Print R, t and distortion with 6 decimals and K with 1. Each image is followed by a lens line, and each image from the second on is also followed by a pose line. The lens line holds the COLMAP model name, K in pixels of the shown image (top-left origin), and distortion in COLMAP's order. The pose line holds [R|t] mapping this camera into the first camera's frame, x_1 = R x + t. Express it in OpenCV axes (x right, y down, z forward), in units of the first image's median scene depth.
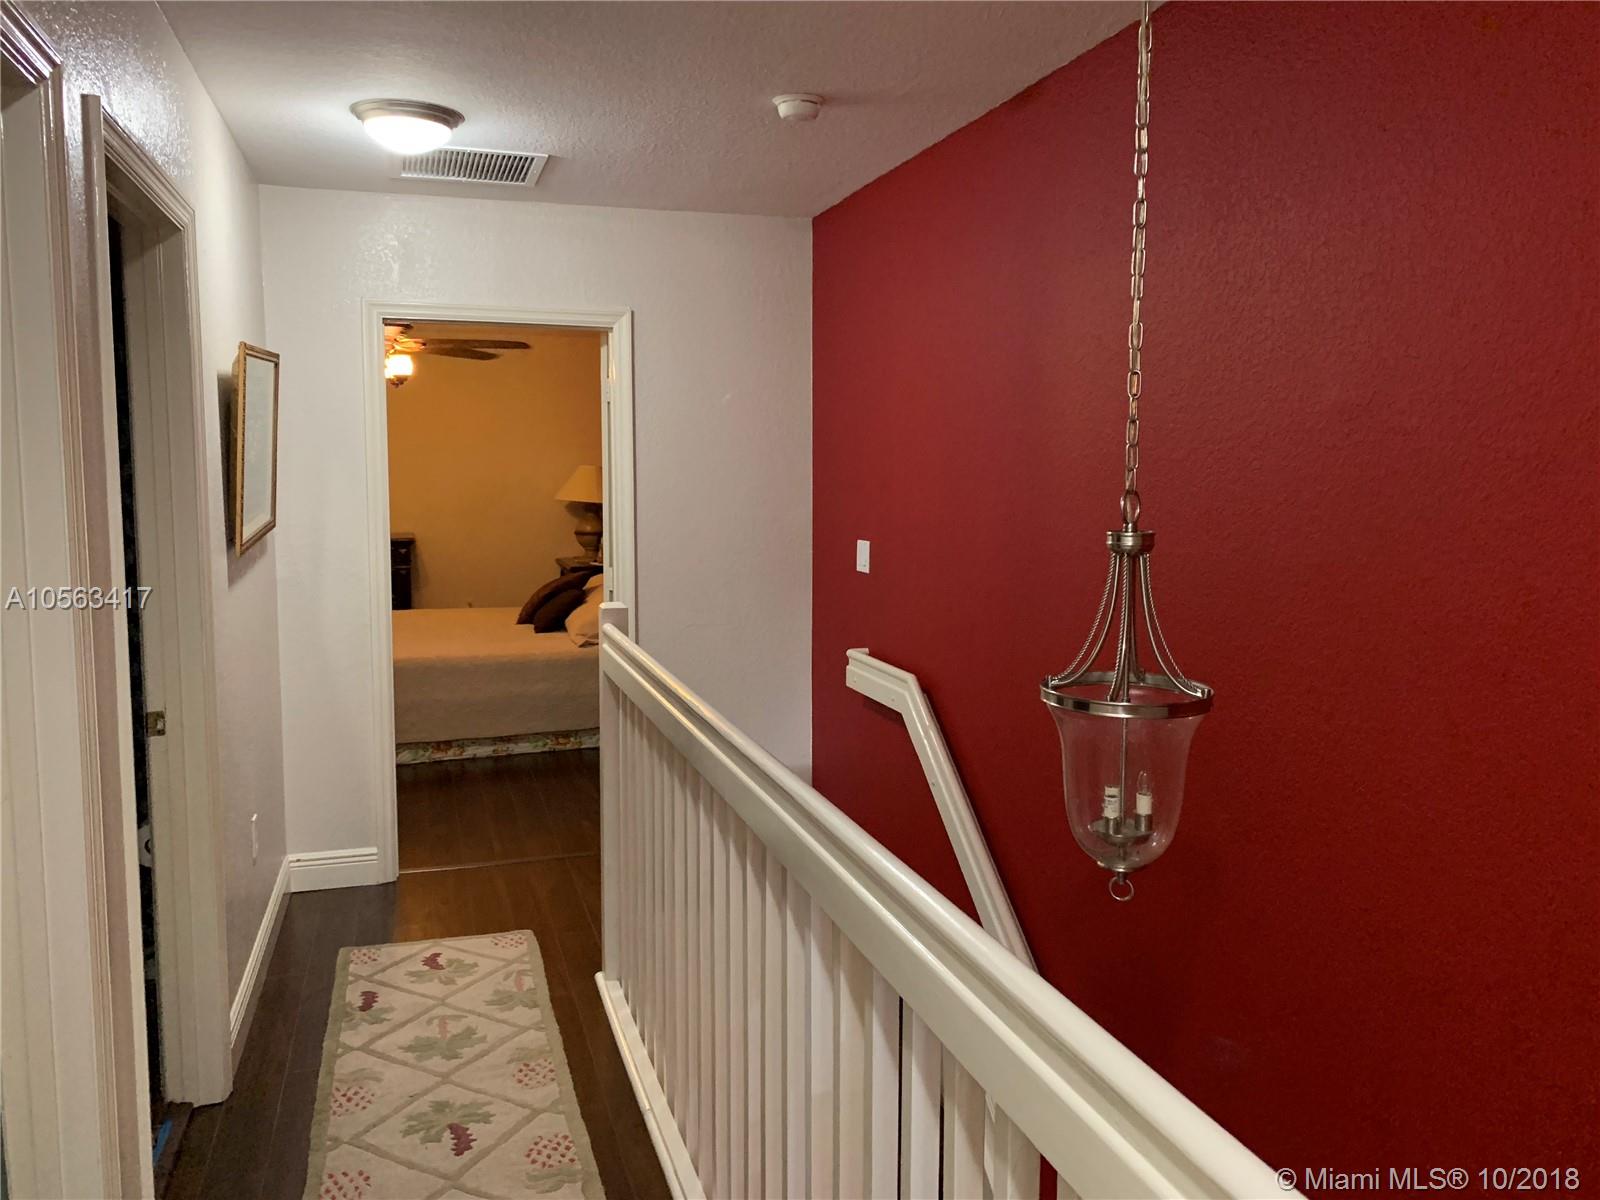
lens RADIAL K [[1227.1, 0, 806.4], [0, 1227.1, 592.8], [0, 0, 1]] dist [0.049814, -0.063918]
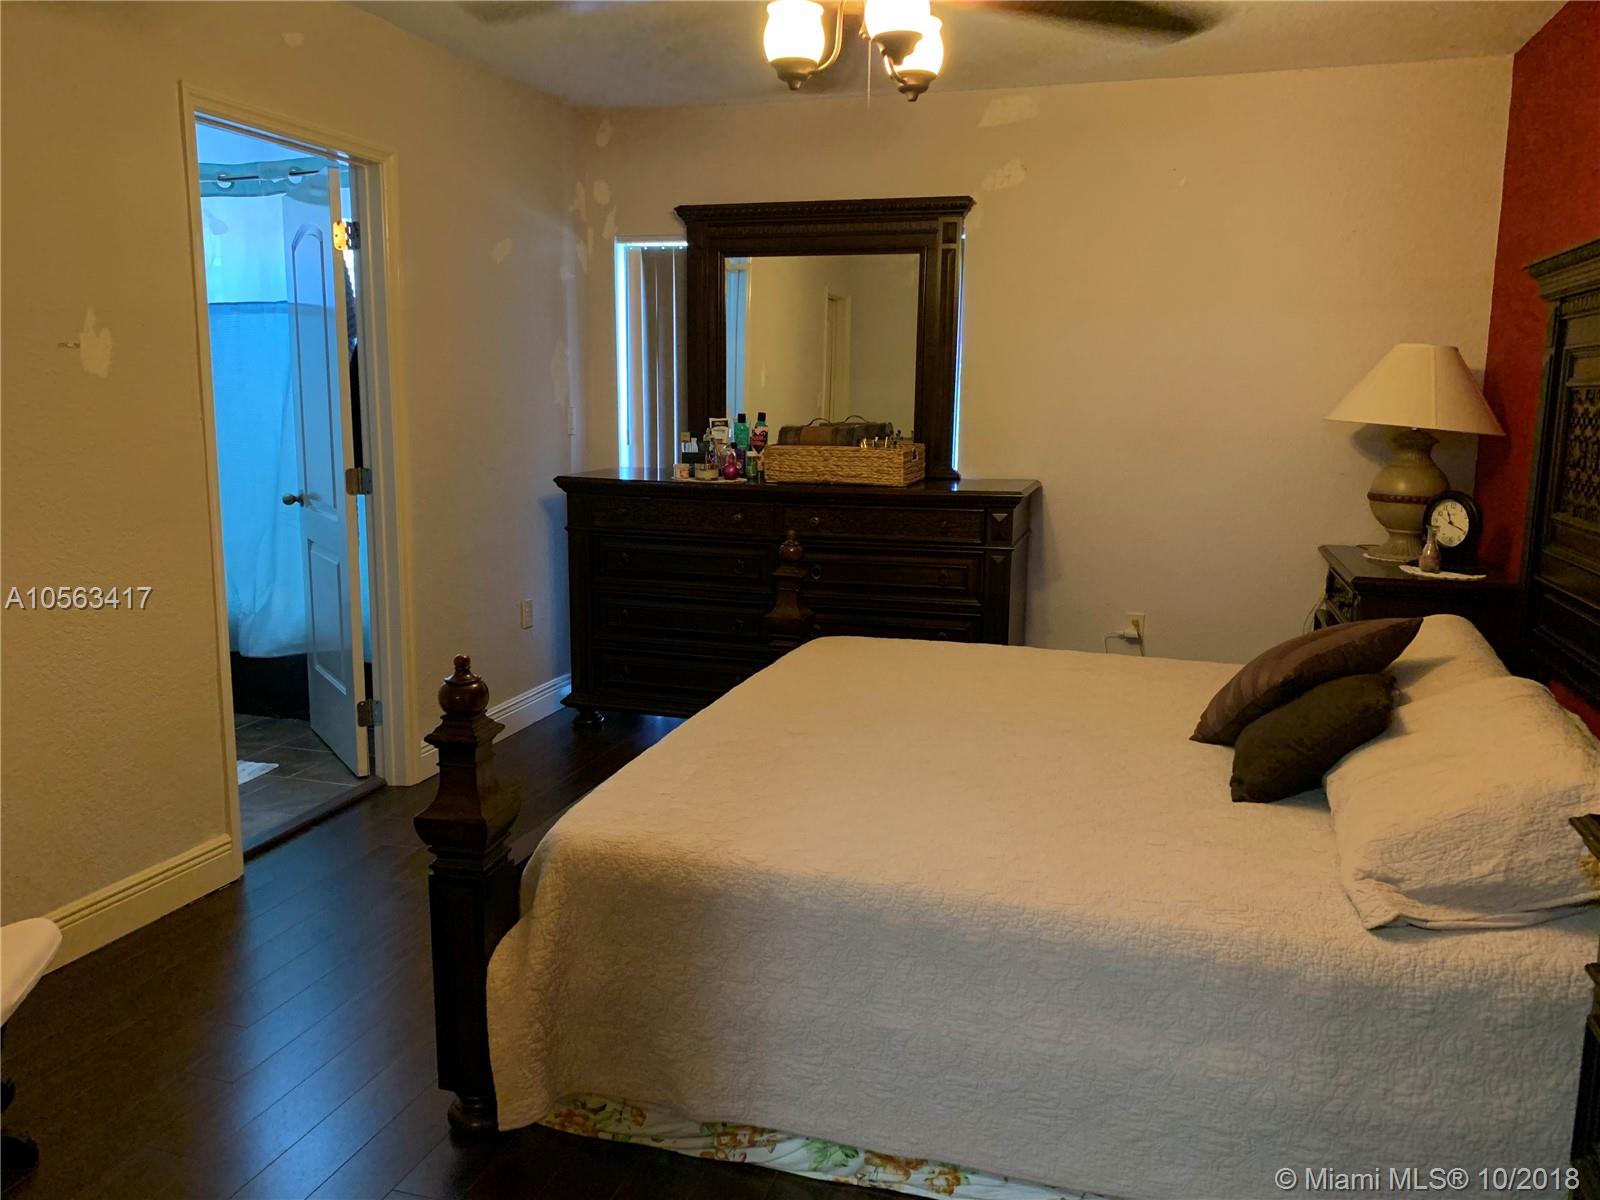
lens RADIAL K [[1227.1, 0, 806.4], [0, 1227.1, 592.8], [0, 0, 1]] dist [0.049814, -0.063918]
pose [[0.826810, 0.094215, -0.554535, -0.126892], [-0.063938, 0.995225, 0.073757, -0.040869], [0.558836, -0.025527, 0.828885, 0.620966]]
